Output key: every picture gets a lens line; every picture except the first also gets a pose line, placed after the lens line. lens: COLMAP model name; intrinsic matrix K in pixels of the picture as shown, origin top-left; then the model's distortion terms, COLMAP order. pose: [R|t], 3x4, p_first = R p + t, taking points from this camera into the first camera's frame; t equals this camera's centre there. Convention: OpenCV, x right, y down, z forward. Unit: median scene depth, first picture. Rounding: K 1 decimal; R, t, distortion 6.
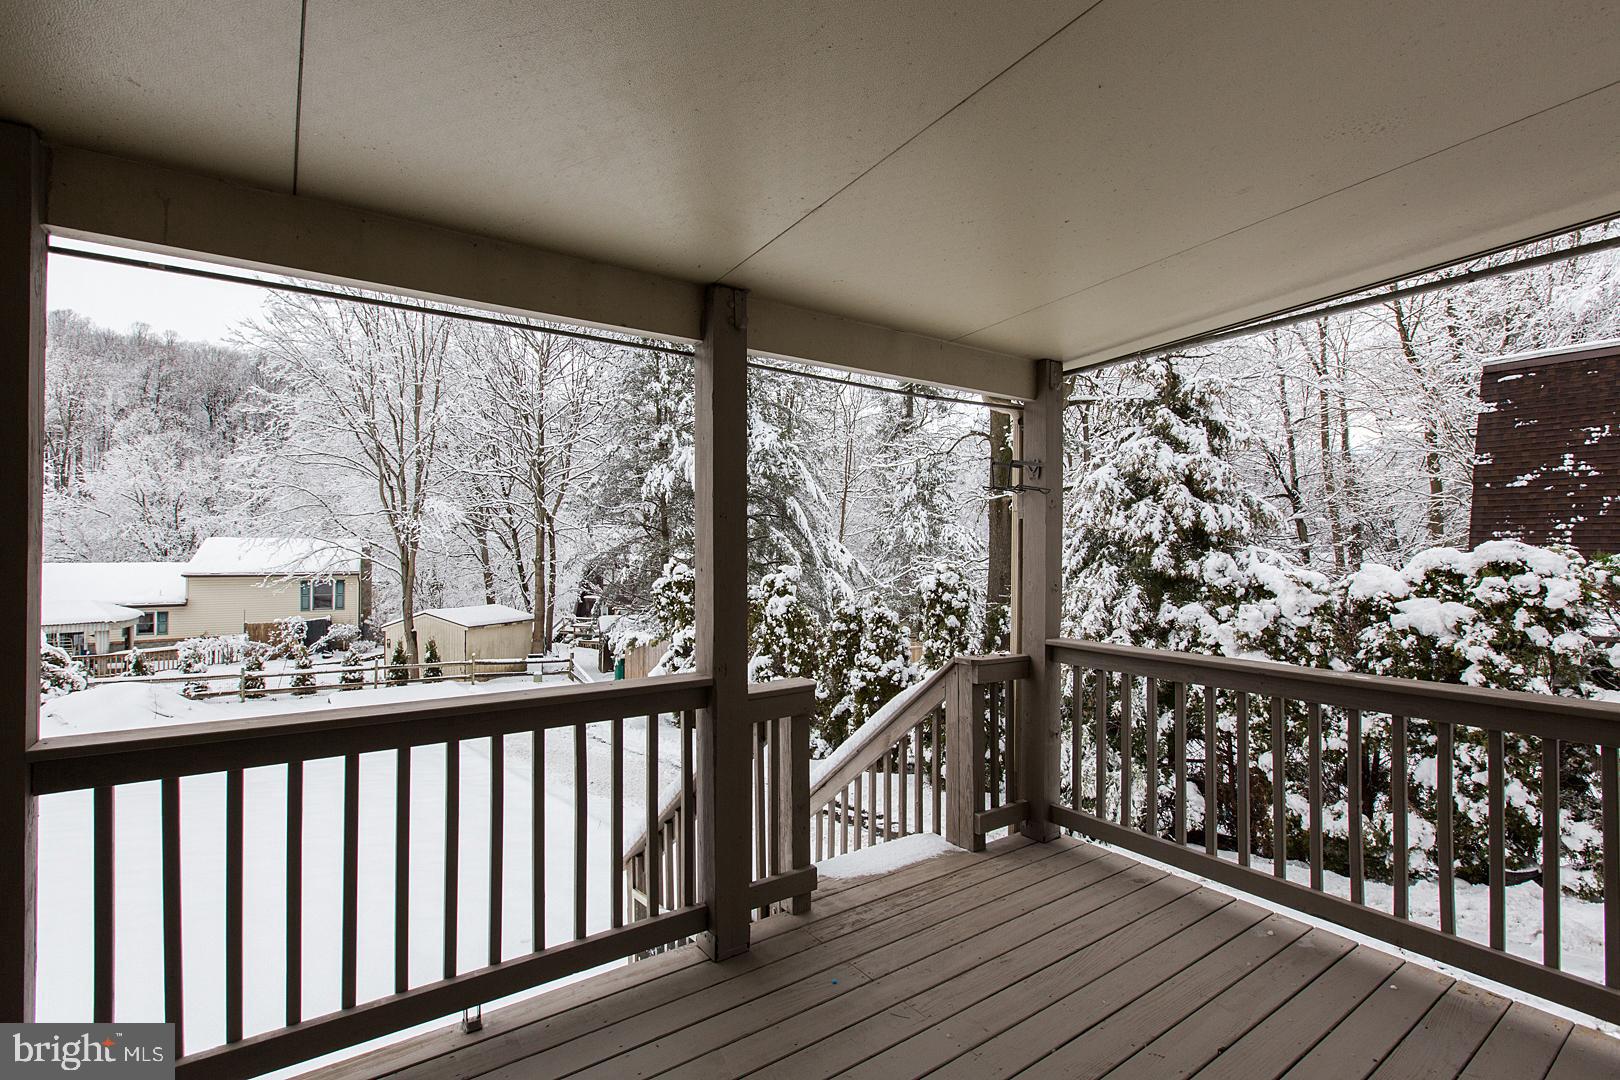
lens RADIAL K [[744.8, 0, 805.9], [0, 744.8, 535.7], [0, 0, 1]] dist [-0.000398, -0.000391]
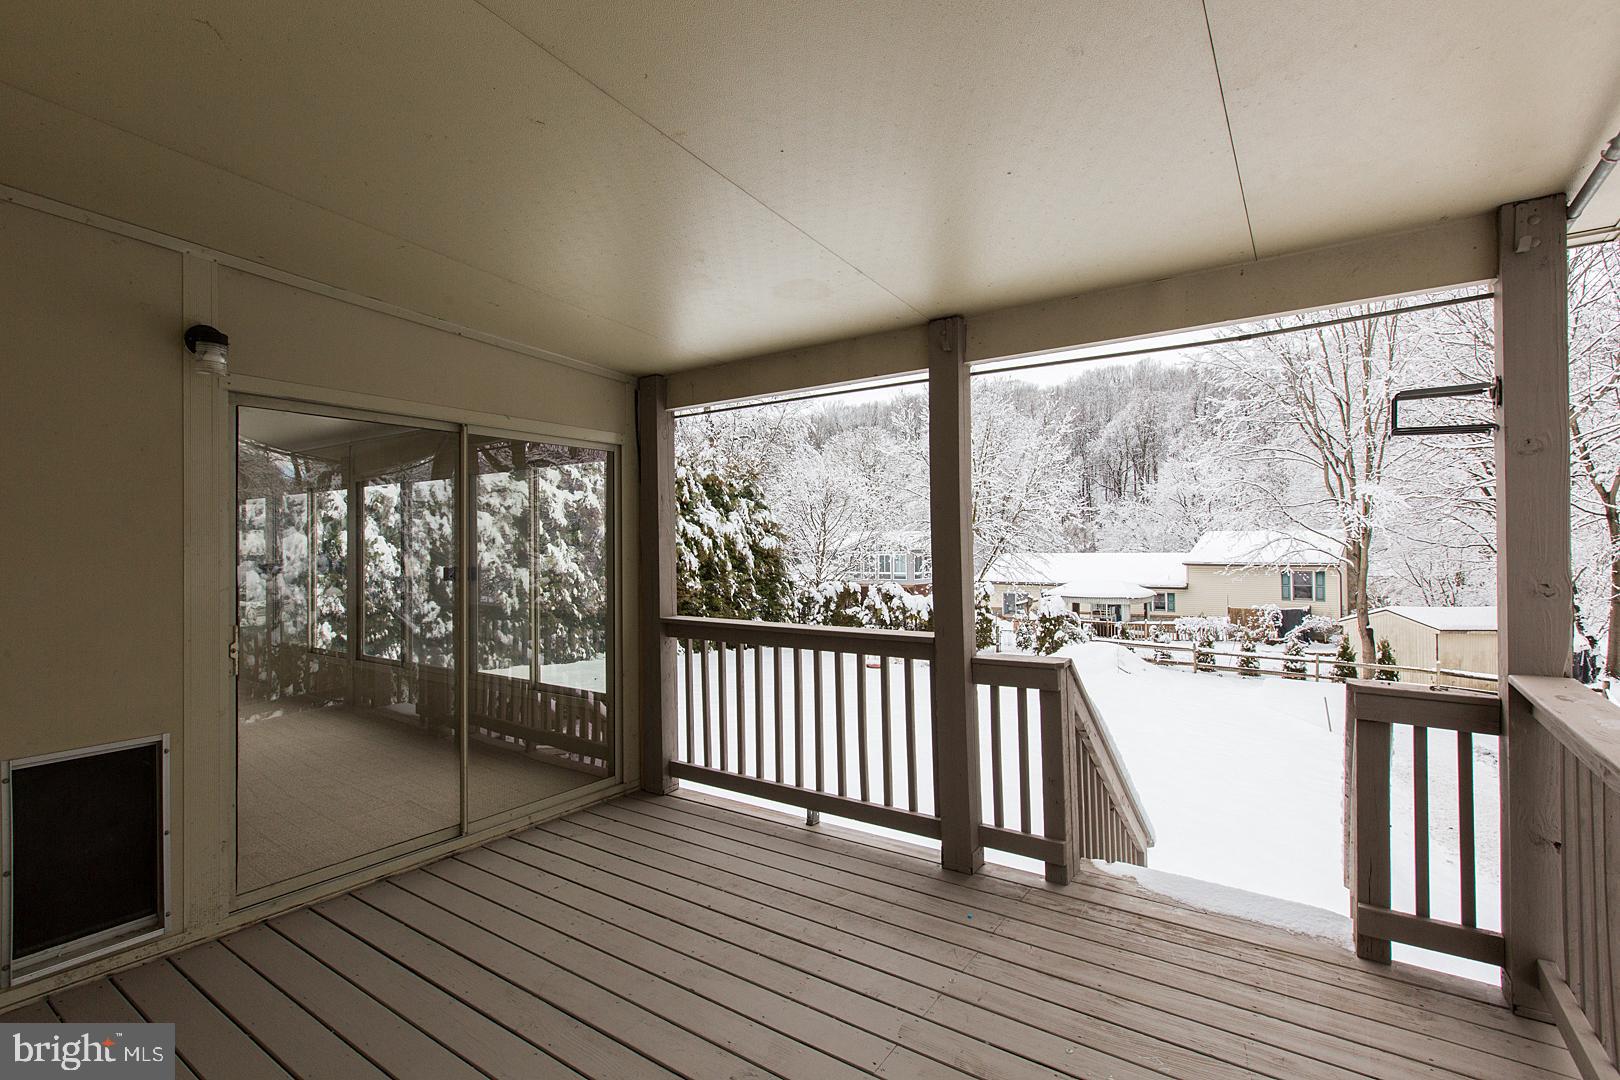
lens RADIAL K [[742.0, 0, 814.6], [0, 742.0, 536.4], [0, 0, 1]] dist [0.001186, -0.000480]
pose [[0.345829, -0.015439, -0.938171, 0.100980], [0.026212, 0.999633, -0.006788, 0.002957], [0.937932, -0.022244, 0.346106, 0.040635]]
